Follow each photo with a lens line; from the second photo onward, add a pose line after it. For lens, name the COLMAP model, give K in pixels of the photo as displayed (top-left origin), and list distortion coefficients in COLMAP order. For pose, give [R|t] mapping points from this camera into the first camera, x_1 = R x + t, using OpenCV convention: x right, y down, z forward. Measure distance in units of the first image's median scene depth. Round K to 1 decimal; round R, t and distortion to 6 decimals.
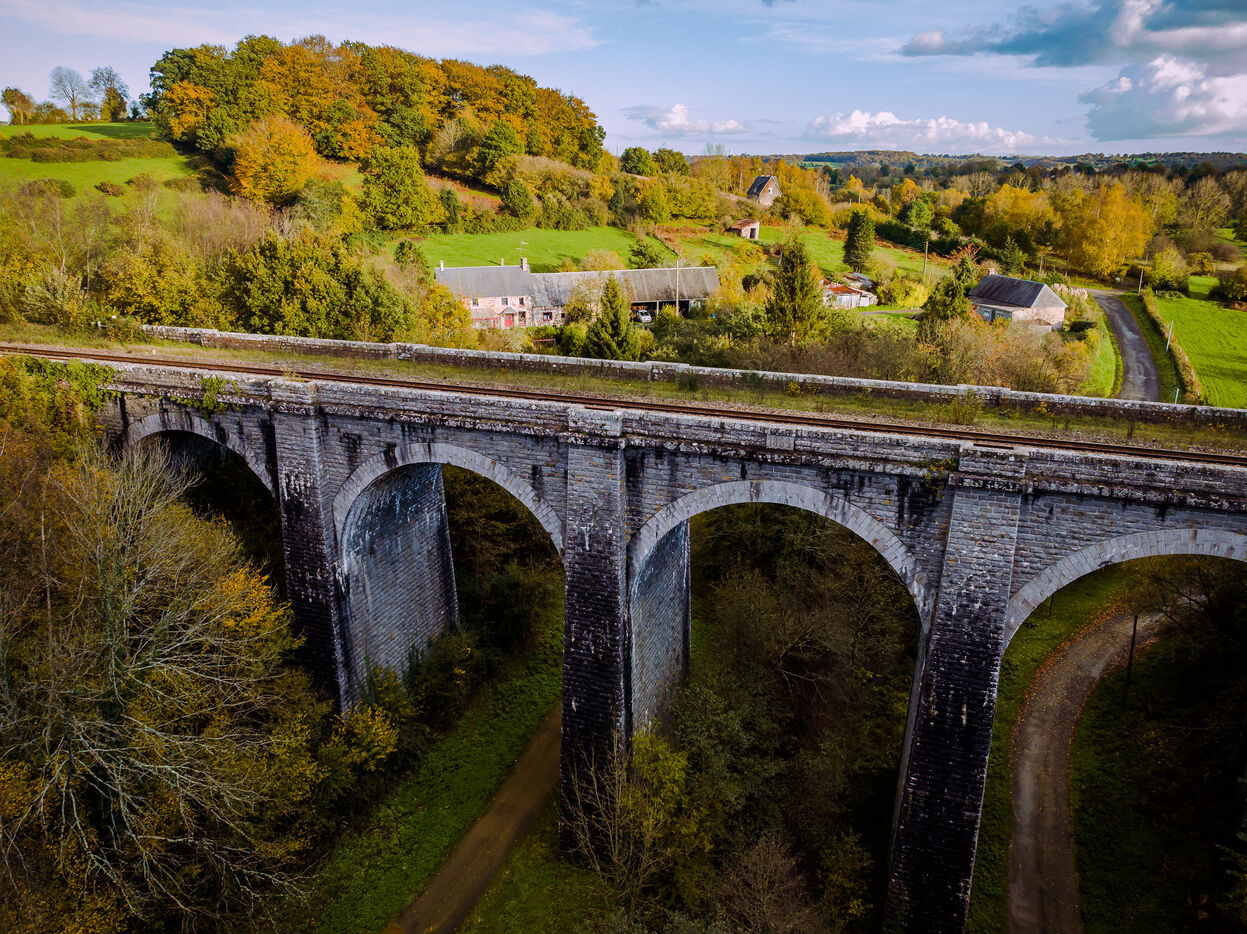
lens RADIAL K [[881.2, 0, 617.7], [0, 881.2, 466.5], [0, 0, 1]] dist [-0.034750, 0.003505]
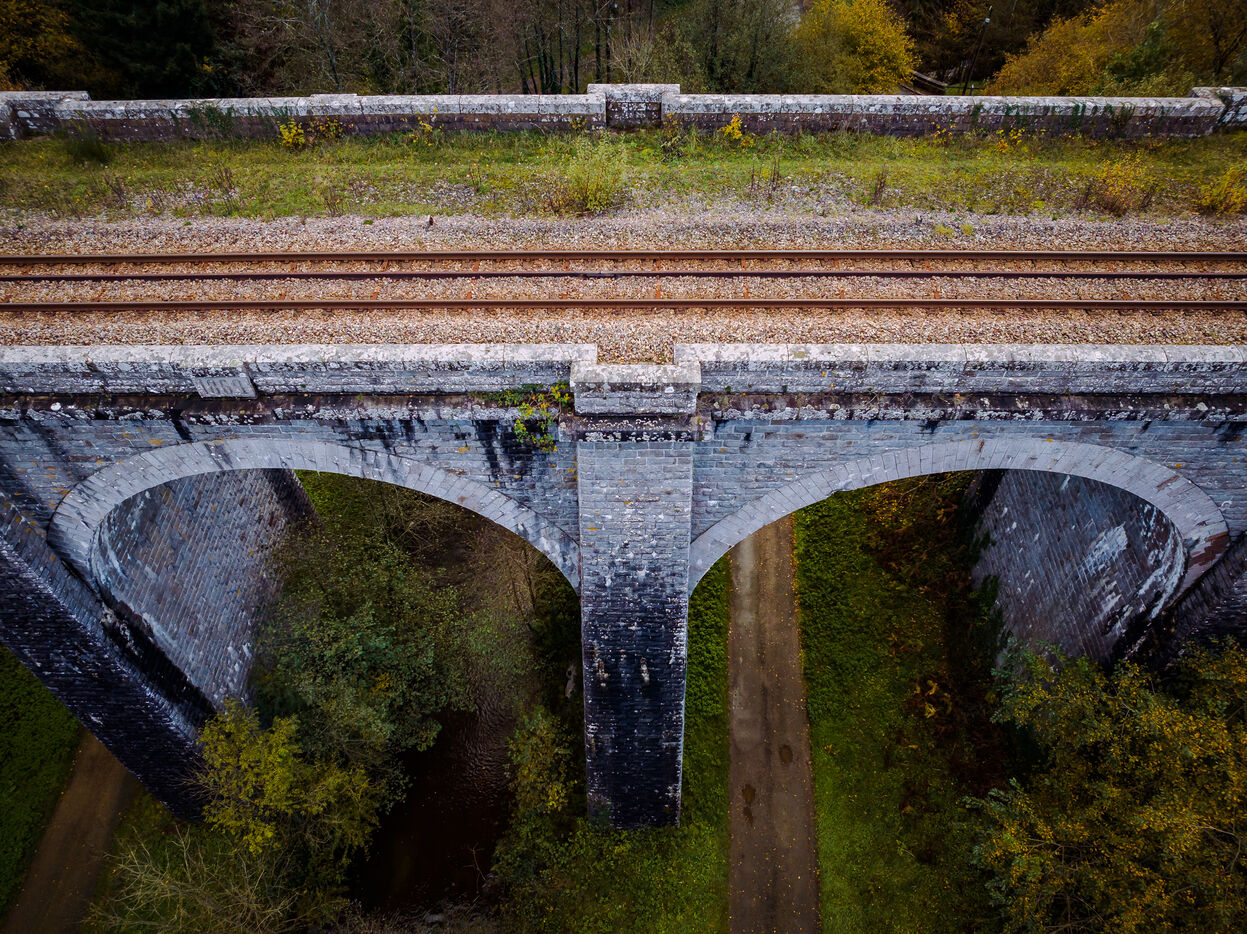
lens RADIAL K [[881.2, 0, 617.7], [0, 881.2, 466.5], [0, 0, 1]] dist [-0.034750, 0.003505]
pose [[0.945191, -0.261201, 0.195931, 0.276664], [0.117442, 0.831858, 0.542421, -0.219690], [-0.304667, -0.489680, 0.816940, 0.511146]]
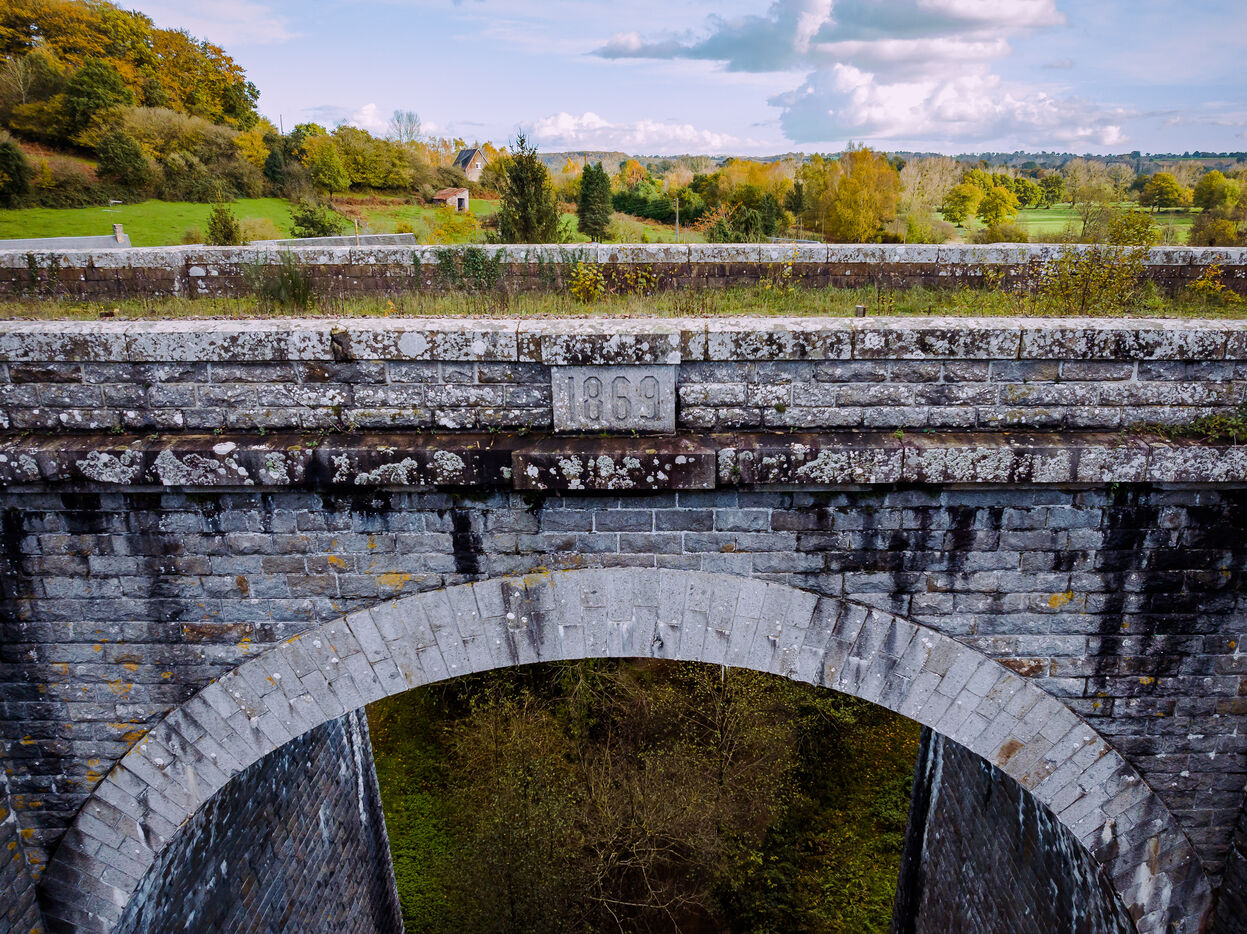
lens RADIAL K [[941.0, 0, 664.5], [0, 941.0, 494.1], [0, 0, 1]] dist [-0.040020, 0.007489]
pose [[0.939076, -0.111263, 0.325204, 0.114089], [0.111141, 0.993623, 0.019016, -0.006450], [-0.325246, 0.018286, 0.945453, 0.754798]]
